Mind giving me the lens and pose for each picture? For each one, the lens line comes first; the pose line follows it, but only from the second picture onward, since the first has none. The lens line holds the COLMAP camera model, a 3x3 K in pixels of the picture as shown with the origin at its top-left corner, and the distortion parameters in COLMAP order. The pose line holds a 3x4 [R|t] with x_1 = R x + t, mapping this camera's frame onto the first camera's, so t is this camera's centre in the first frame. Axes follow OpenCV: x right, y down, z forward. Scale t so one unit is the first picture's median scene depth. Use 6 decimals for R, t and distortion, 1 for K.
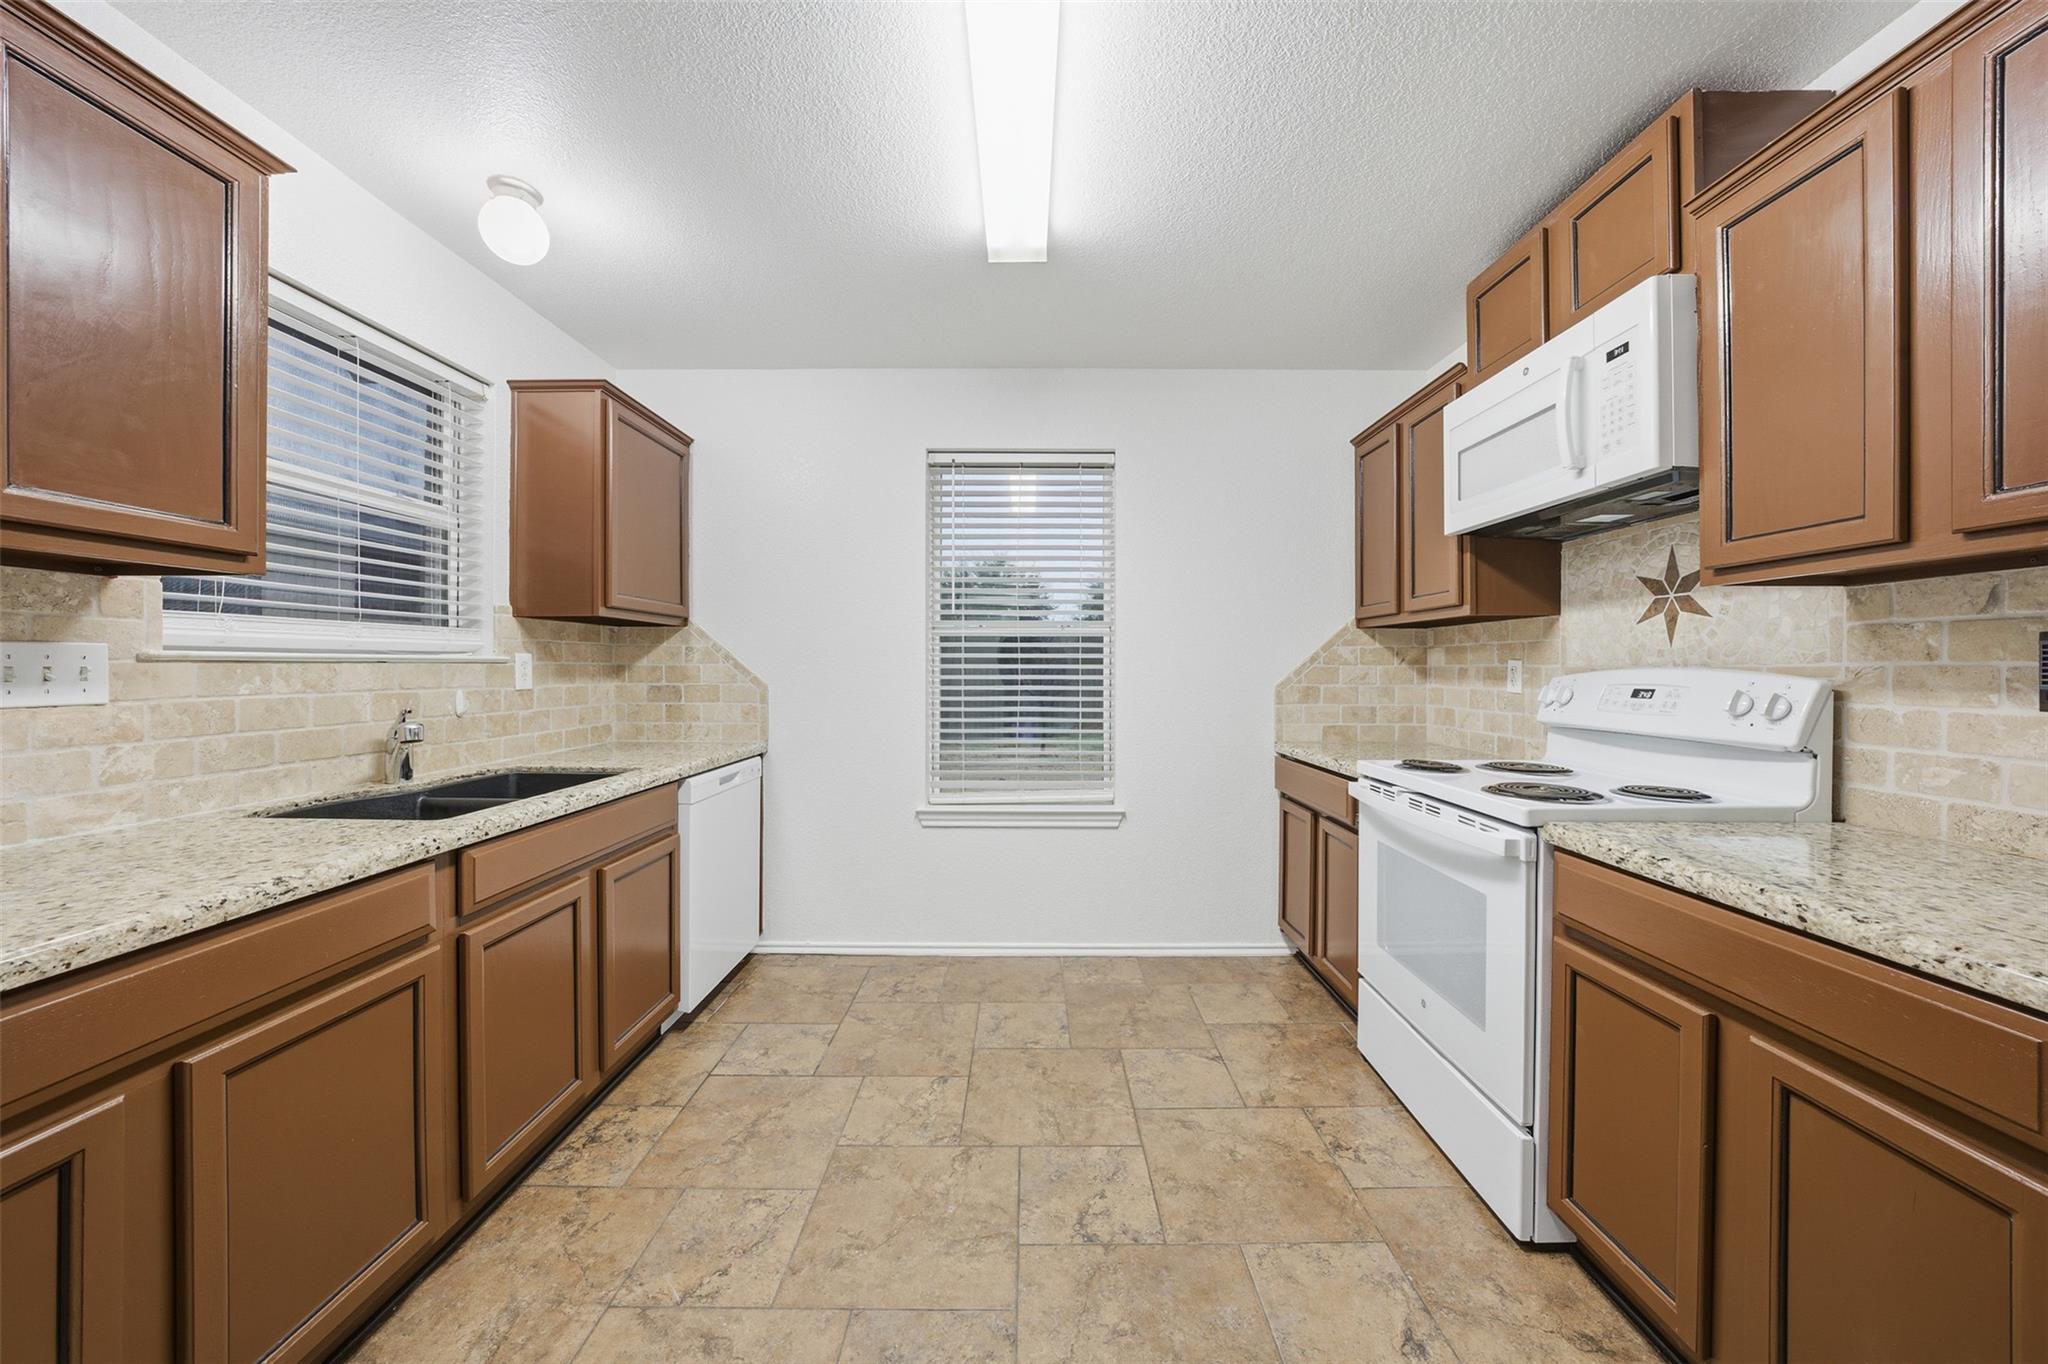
lens RADIAL K [[721.2, 0, 1027.8], [0, 721.2, 673.3], [0, 0, 1]] dist [-0.019000, 0.004168]
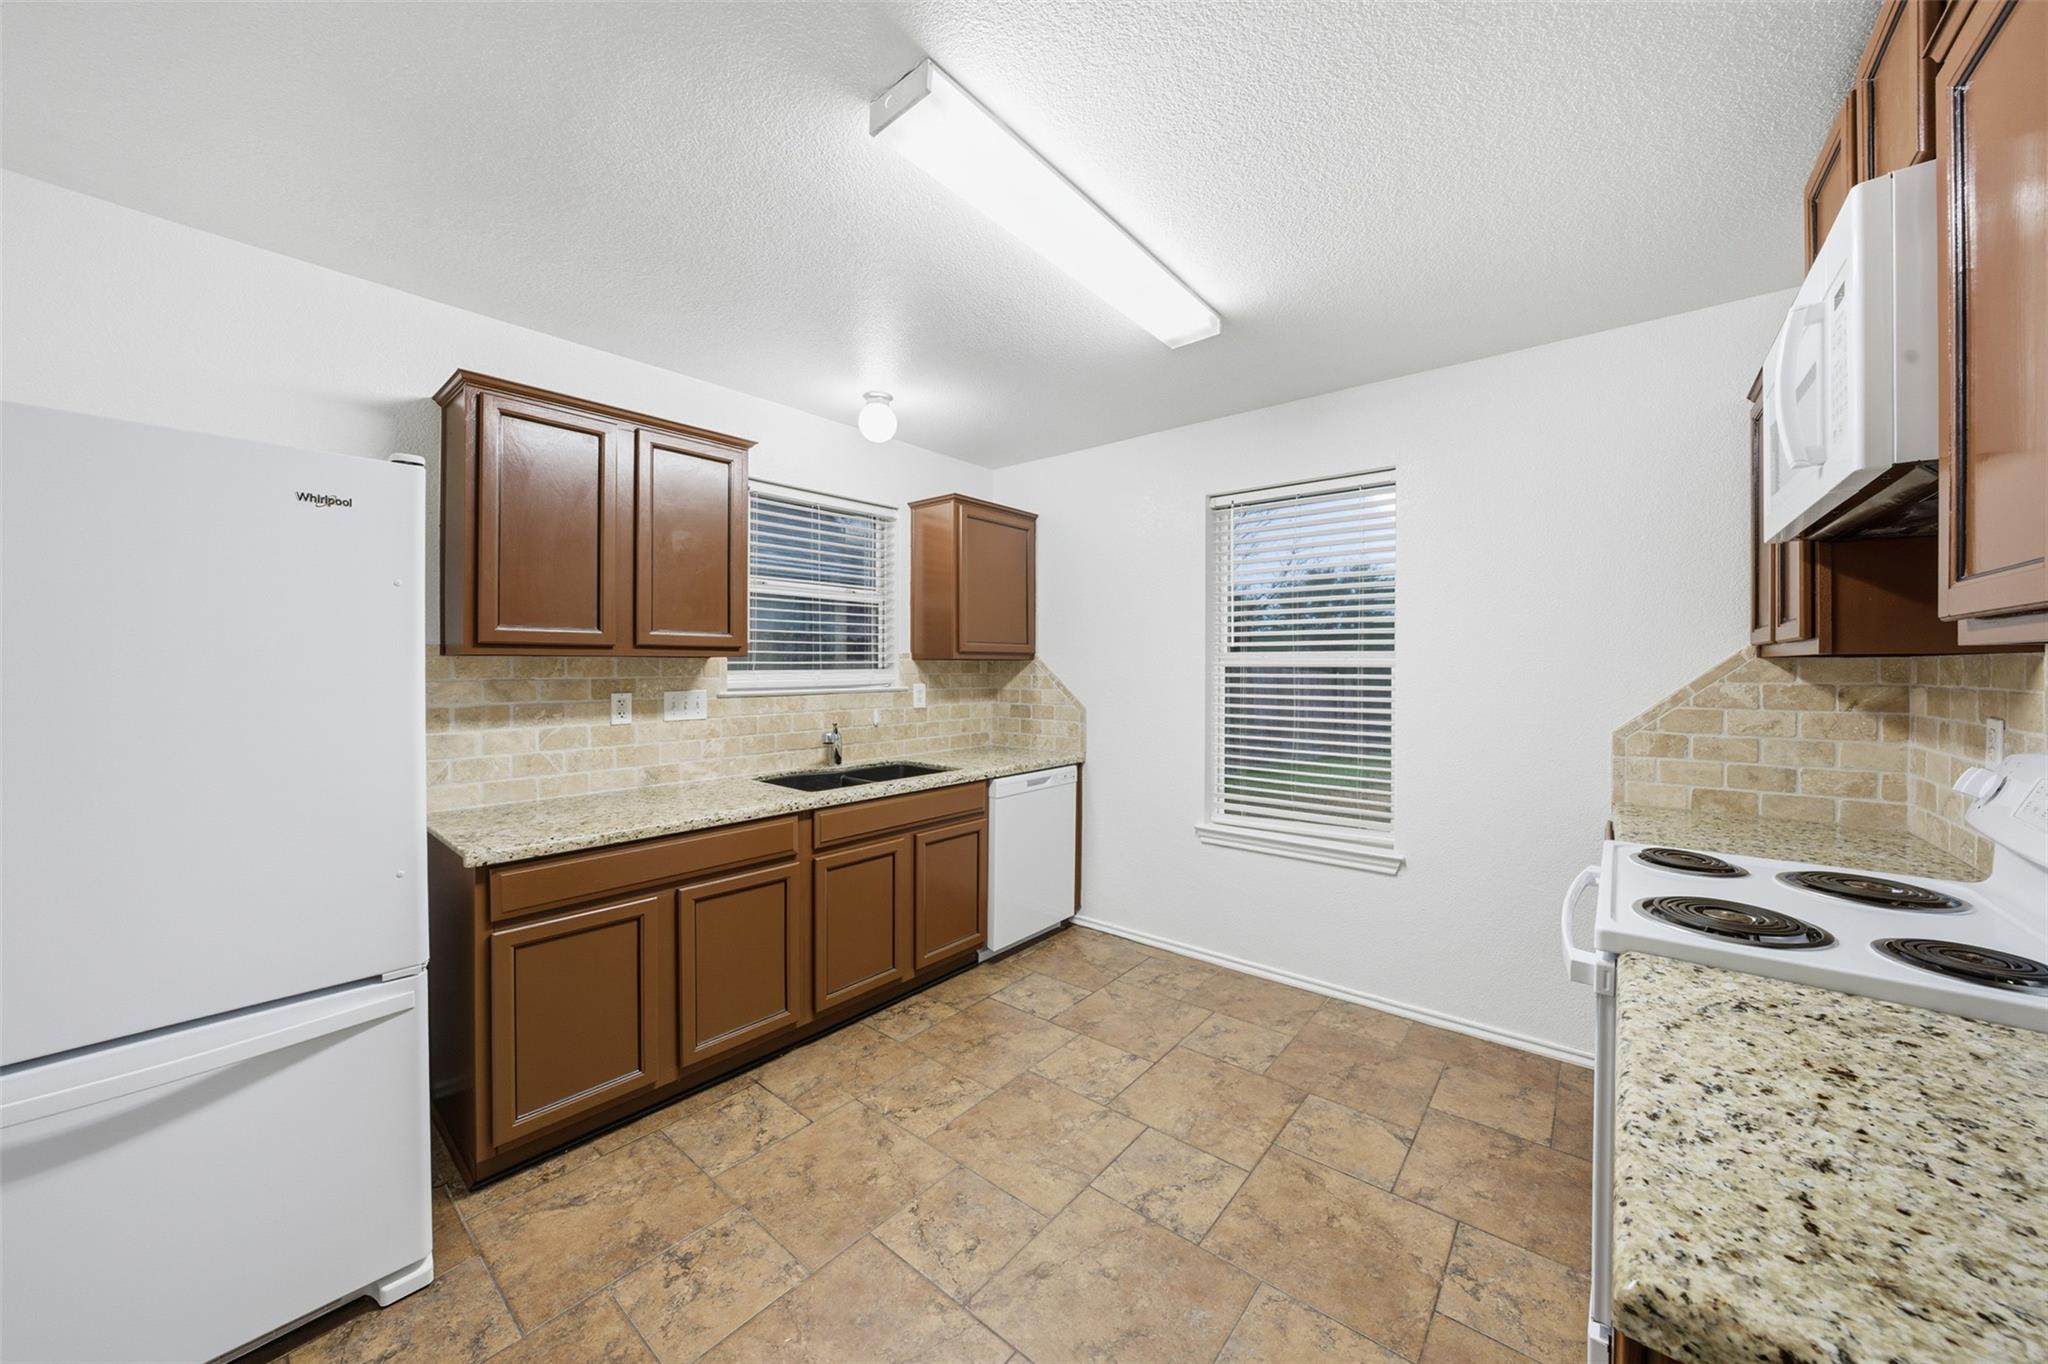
lens RADIAL K [[721.2, 0, 1021.9], [0, 721.2, 673.4], [0, 0, 1]] dist [-0.019000, 0.004168]
pose [[0.768306, 0.005617, -0.640058, 0.494329], [-0.004345, 0.999984, 0.003560, -0.066219], [0.640067, 0.000046, 0.768319, -0.019489]]
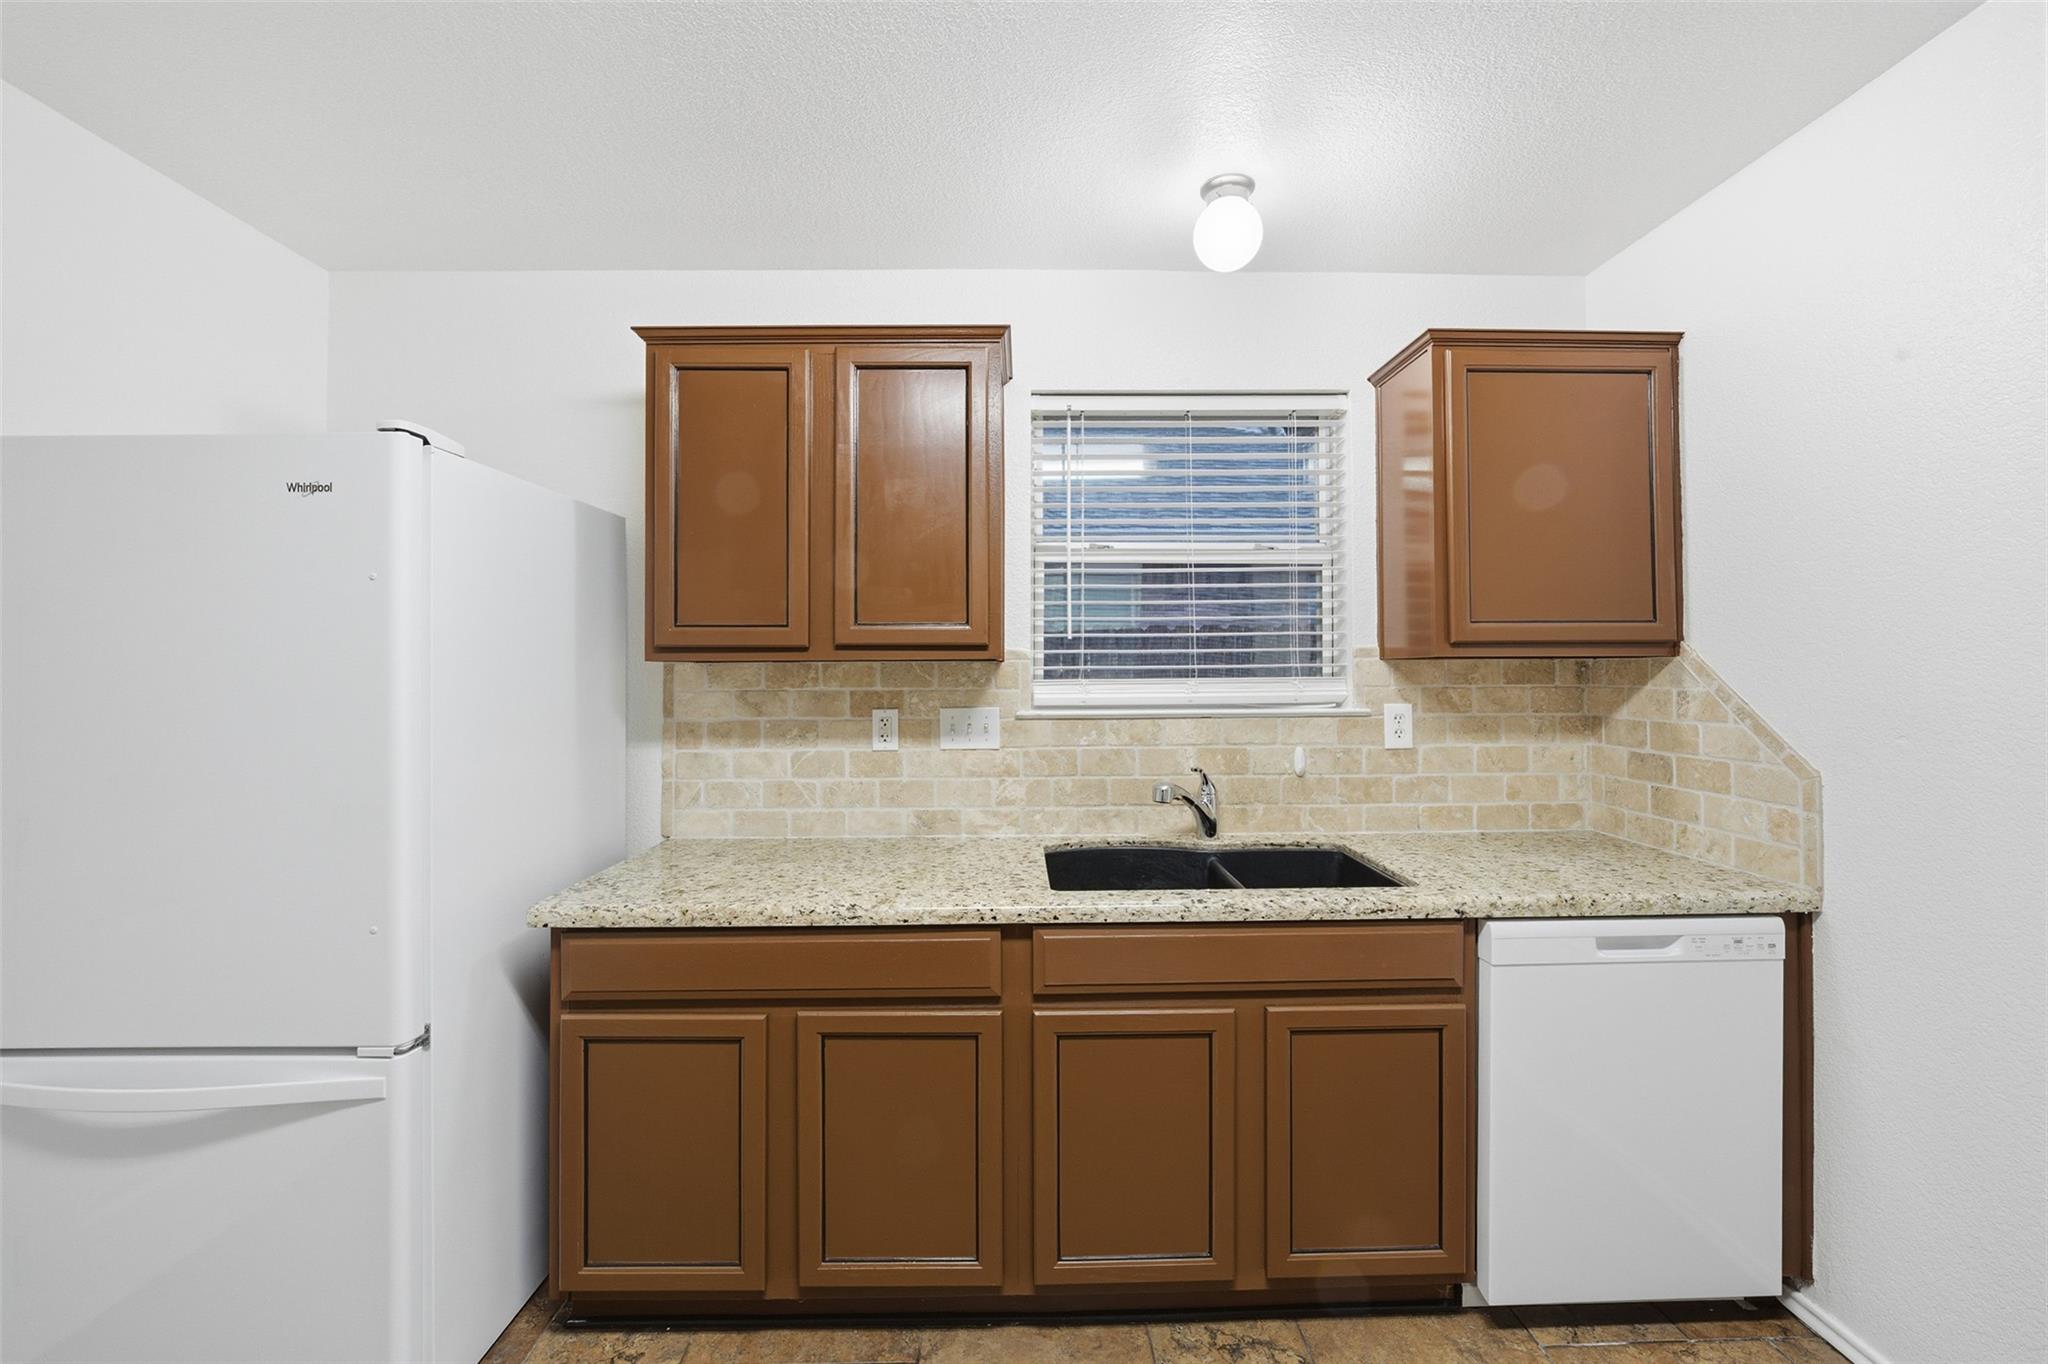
lens RADIAL K [[803.0, 0, 1031.5], [0, 803.0, 663.6], [0, 0, 1]] dist [-0.014580, 0.000969]
pose [[0.026097, -0.013108, -0.999573, 0.226211], [-0.002393, 0.999910, -0.013175, -0.071588], [0.999657, 0.002735, 0.026063, 0.661829]]
